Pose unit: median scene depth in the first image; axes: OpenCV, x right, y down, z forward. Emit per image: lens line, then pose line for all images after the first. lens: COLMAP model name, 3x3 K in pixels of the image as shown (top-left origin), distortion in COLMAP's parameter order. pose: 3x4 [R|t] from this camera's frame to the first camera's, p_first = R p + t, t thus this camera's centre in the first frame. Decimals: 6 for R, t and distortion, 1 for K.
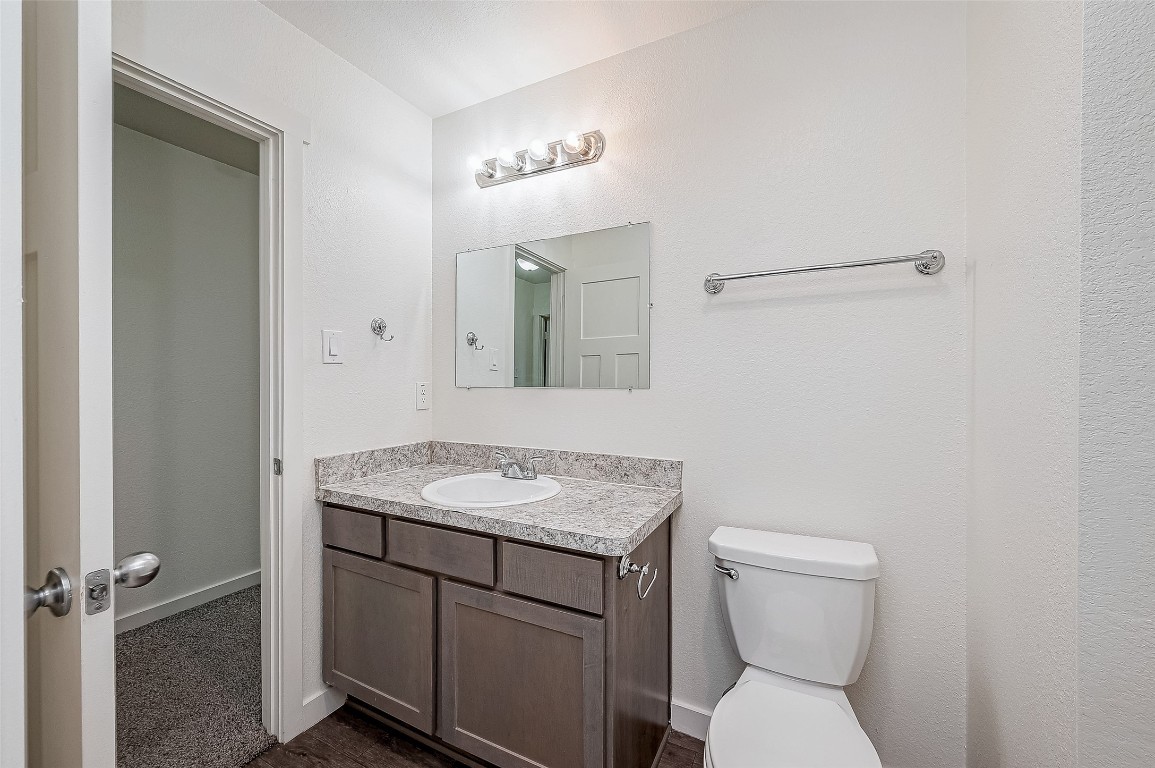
lens RADIAL K [[453.6, 0, 577.5], [0, 453.6, 384.0], [0, 0, 1]] dist [0.000288, 0.000063]
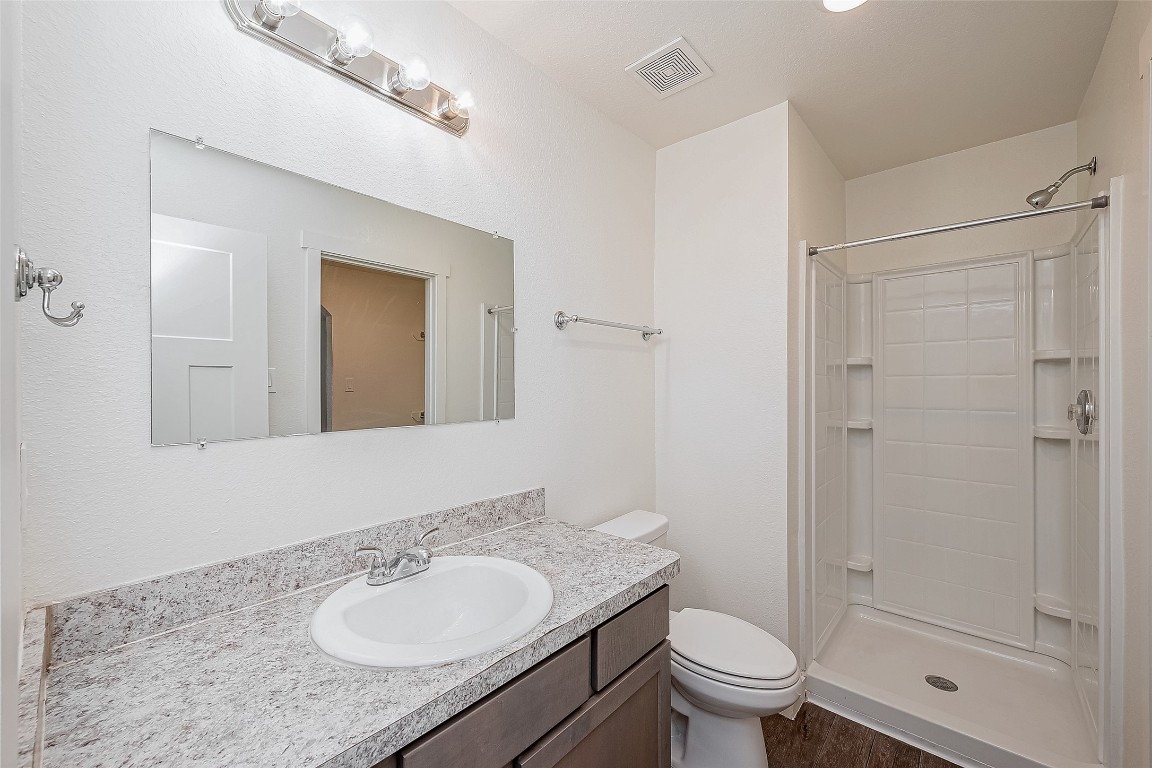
lens RADIAL K [[452.4, 0, 576.0], [0, 452.4, 384.0], [0, 0, 1]] dist [0.000288, 0.000063]
pose [[0.251987, 0.001990, 0.967729, -0.726962], [0.006873, 0.999969, -0.003846, -0.057968], [-0.967706, 0.007620, 0.251965, 0.653977]]
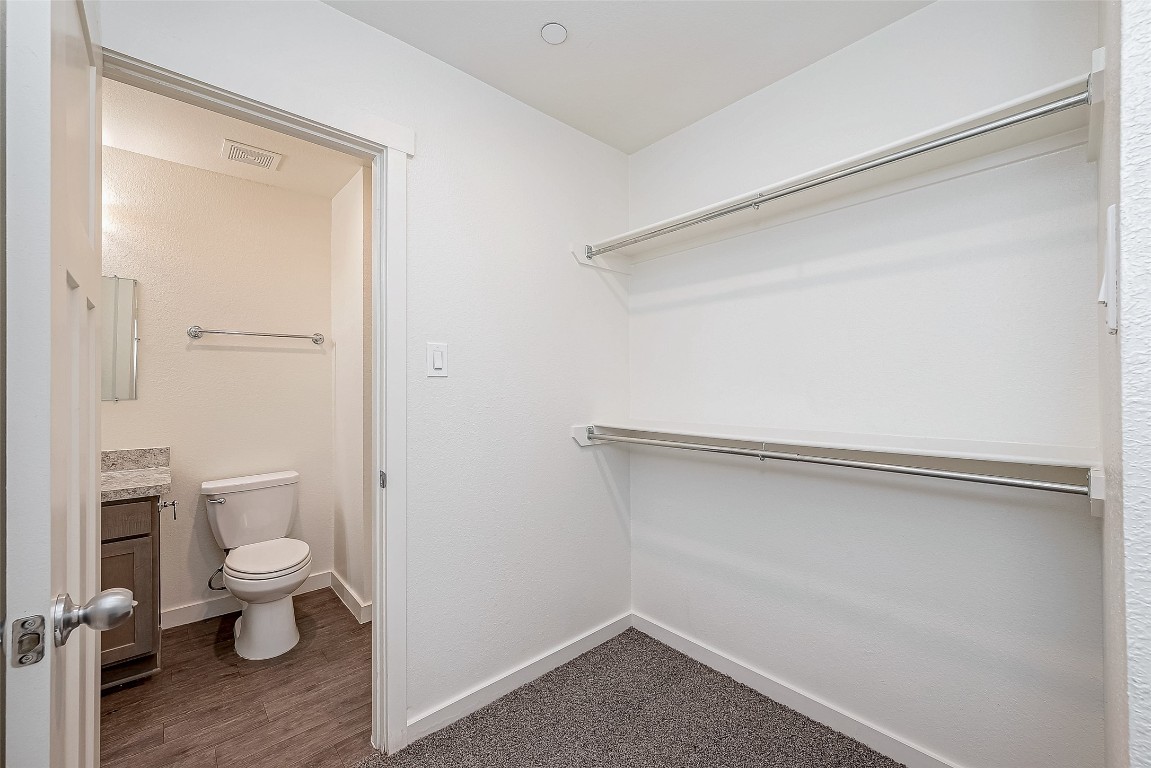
lens RADIAL K [[452.0, 0, 575.5], [0, 452.0, 384.0], [0, 0, 1]] dist [0.000288, 0.000063]
pose [[0.359790, 0.000821, 0.933033, -0.670122], [0.005901, 0.999978, -0.003156, -0.026291], [-0.933015, 0.006641, 0.359777, -0.779762]]
